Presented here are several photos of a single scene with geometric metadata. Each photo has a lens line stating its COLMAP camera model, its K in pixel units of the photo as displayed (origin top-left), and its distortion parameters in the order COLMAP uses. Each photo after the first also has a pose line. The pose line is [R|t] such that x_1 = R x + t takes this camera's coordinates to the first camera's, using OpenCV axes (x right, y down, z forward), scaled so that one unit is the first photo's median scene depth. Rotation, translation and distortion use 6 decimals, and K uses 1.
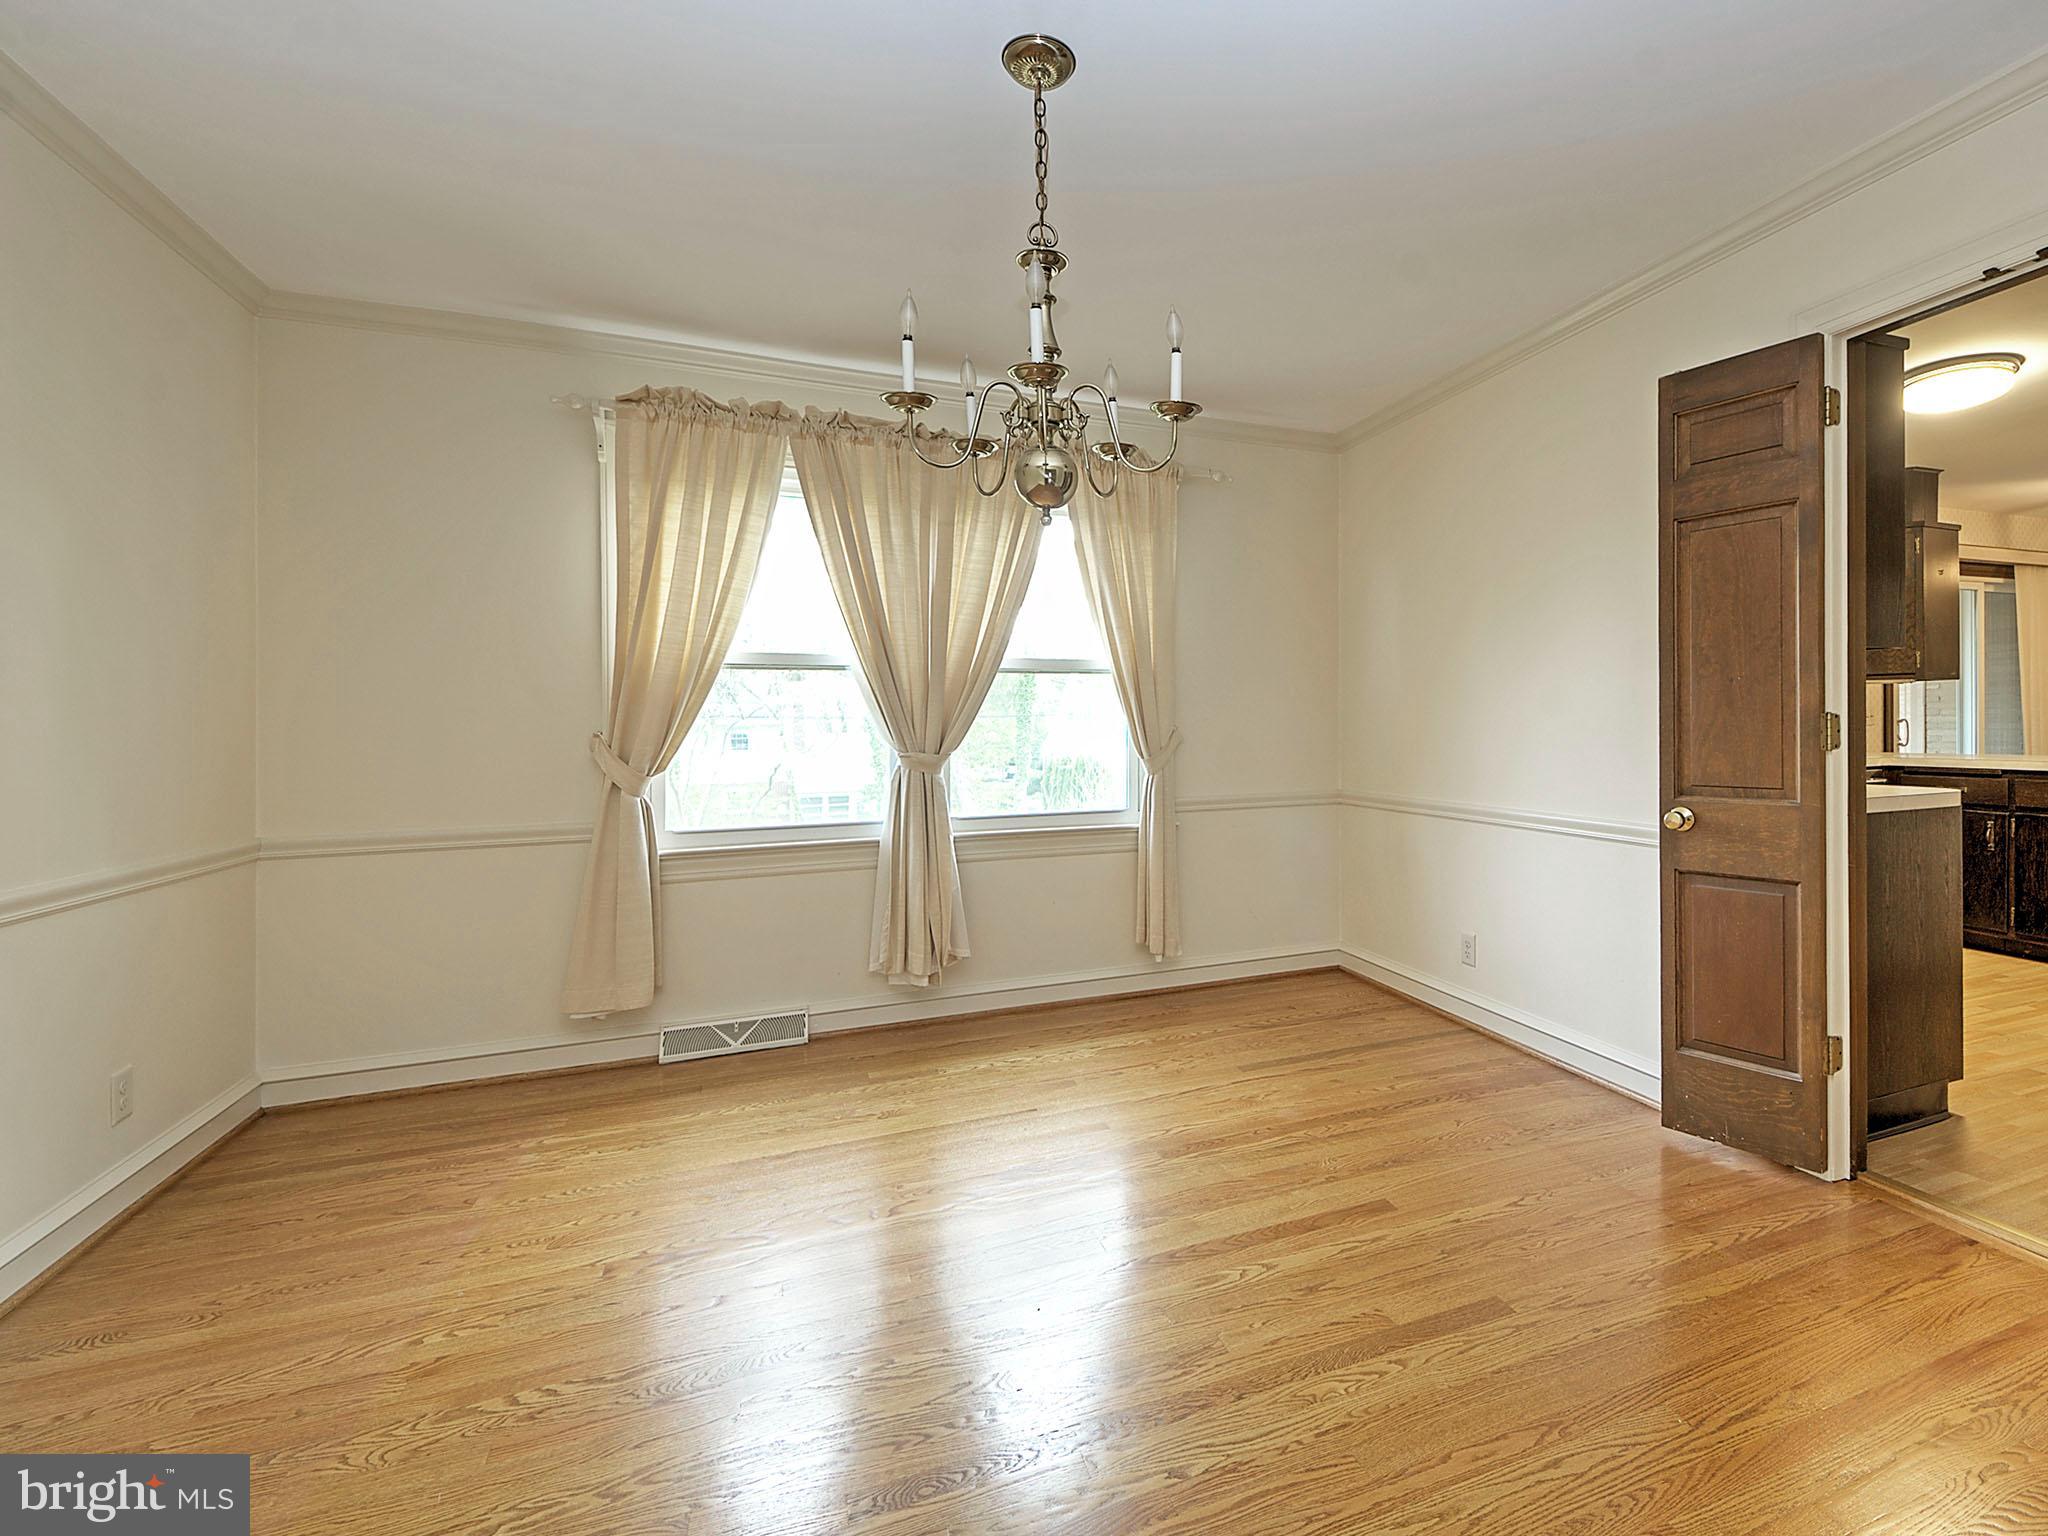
lens RADIAL K [[757.2, 0, 1028.2], [0, 757.2, 719.2], [0, 0, 1]] dist [0.000161, -0.000028]
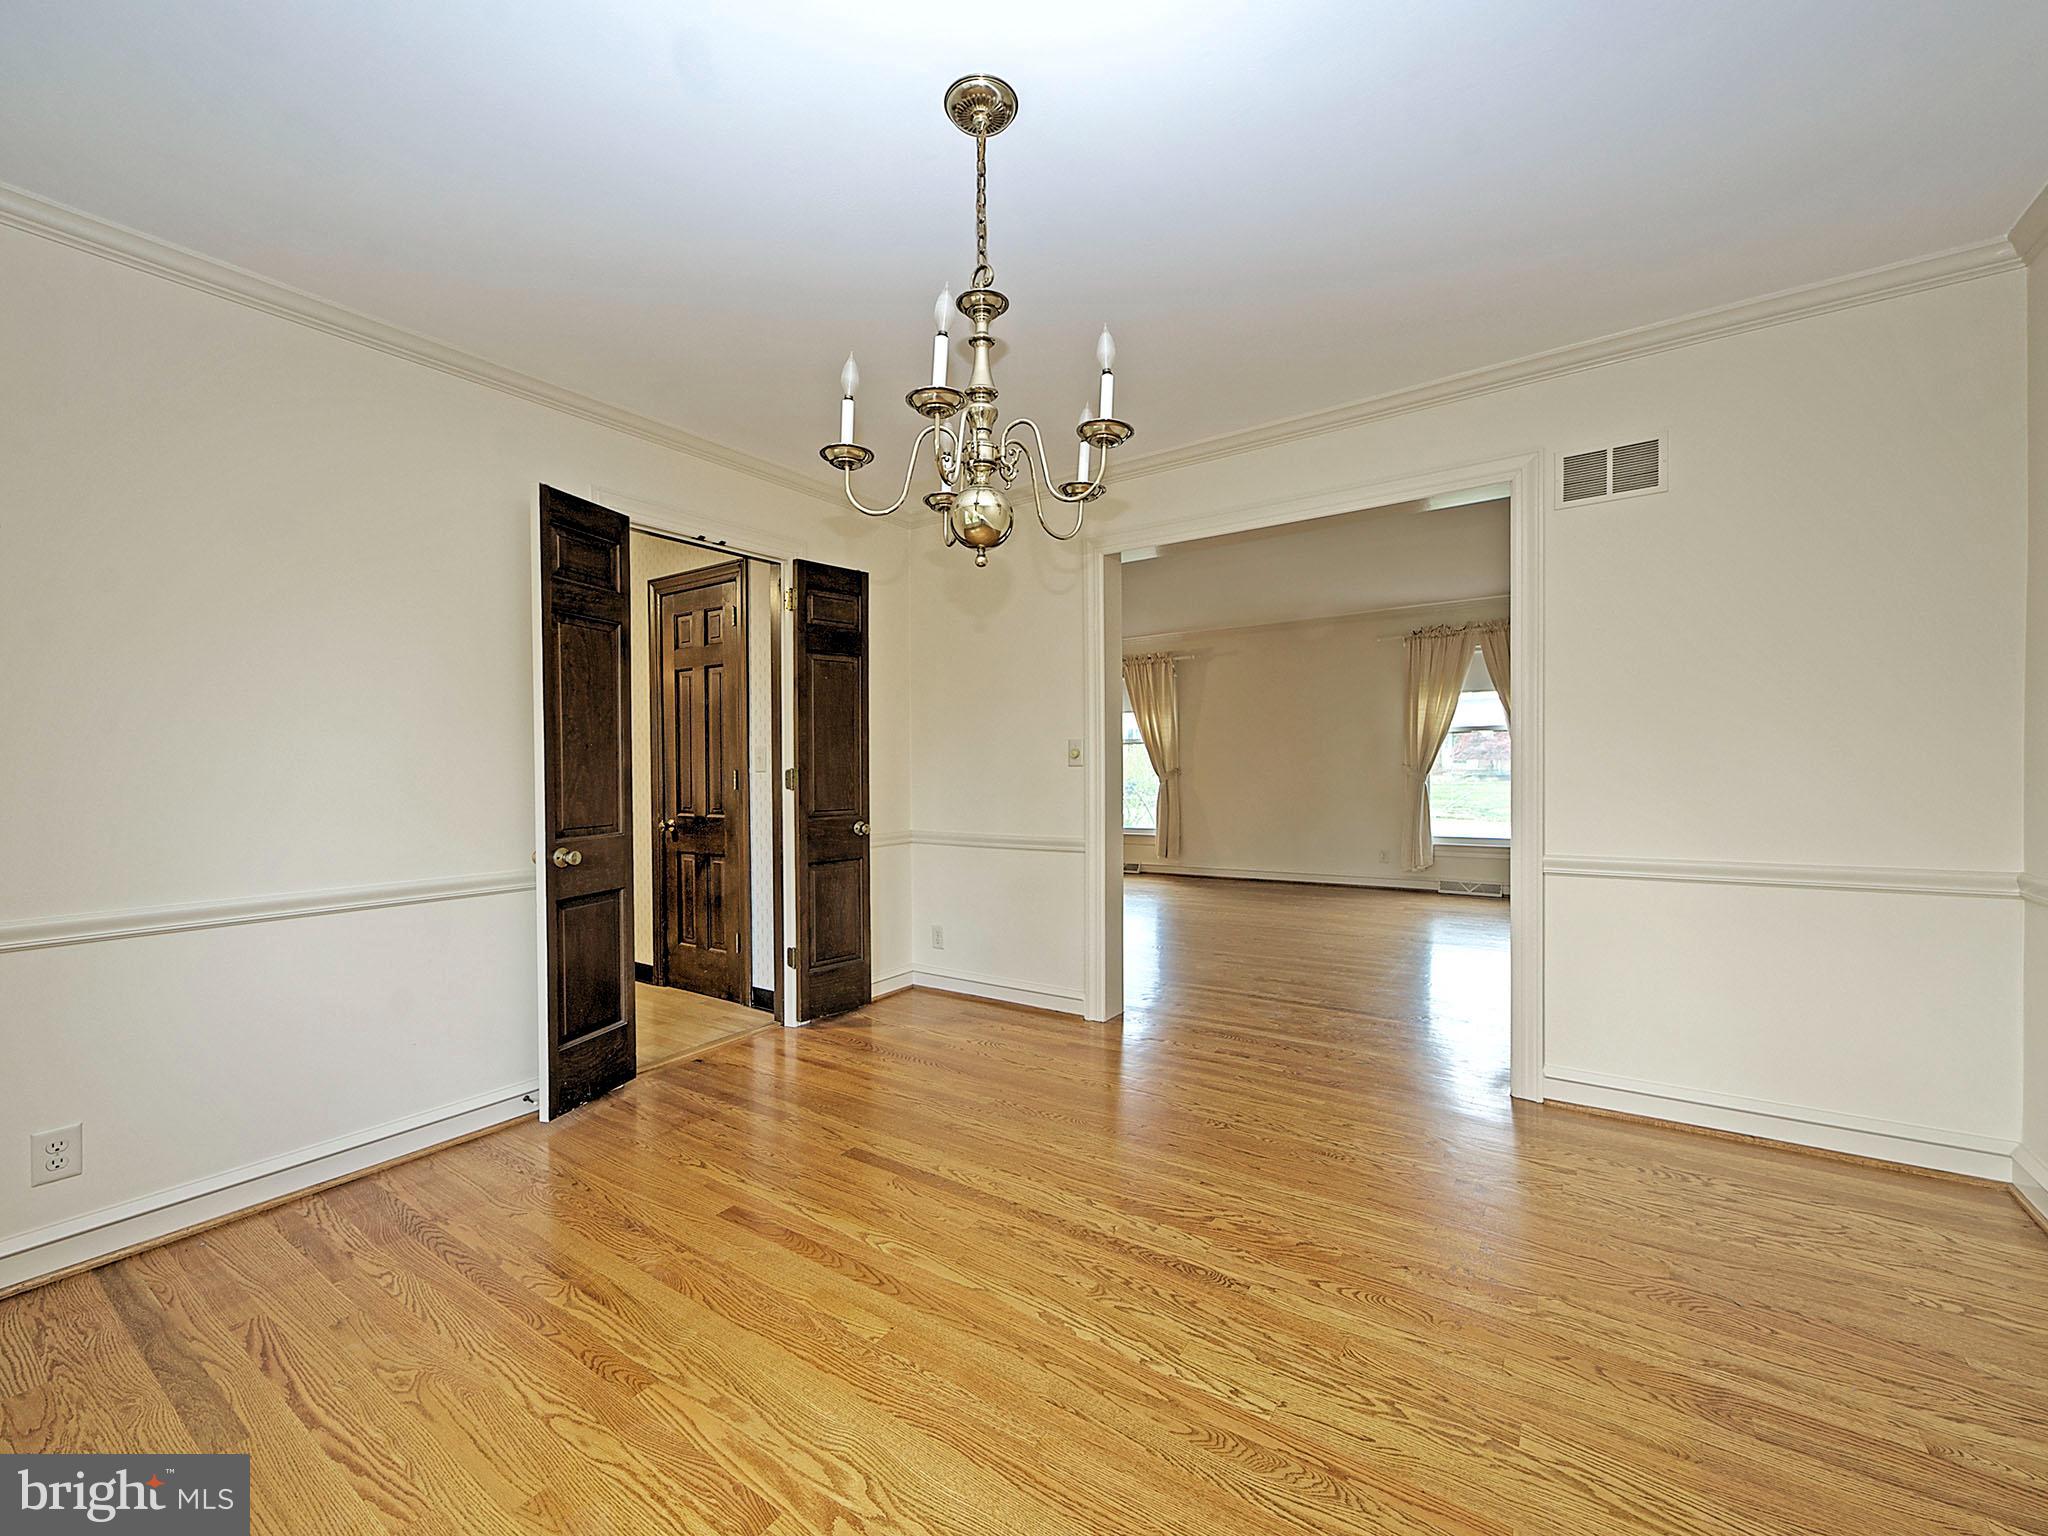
lens RADIAL K [[870.4, 0, 1029.6], [0, 870.4, 789.7], [0, 0, 1]] dist [0.018048, 0.000120]
pose [[-0.590775, -0.000477, 0.806836, -0.737570], [0.013662, 0.999851, 0.010594, 0.018354], [-0.806721, 0.017282, -0.590680, 1.255801]]
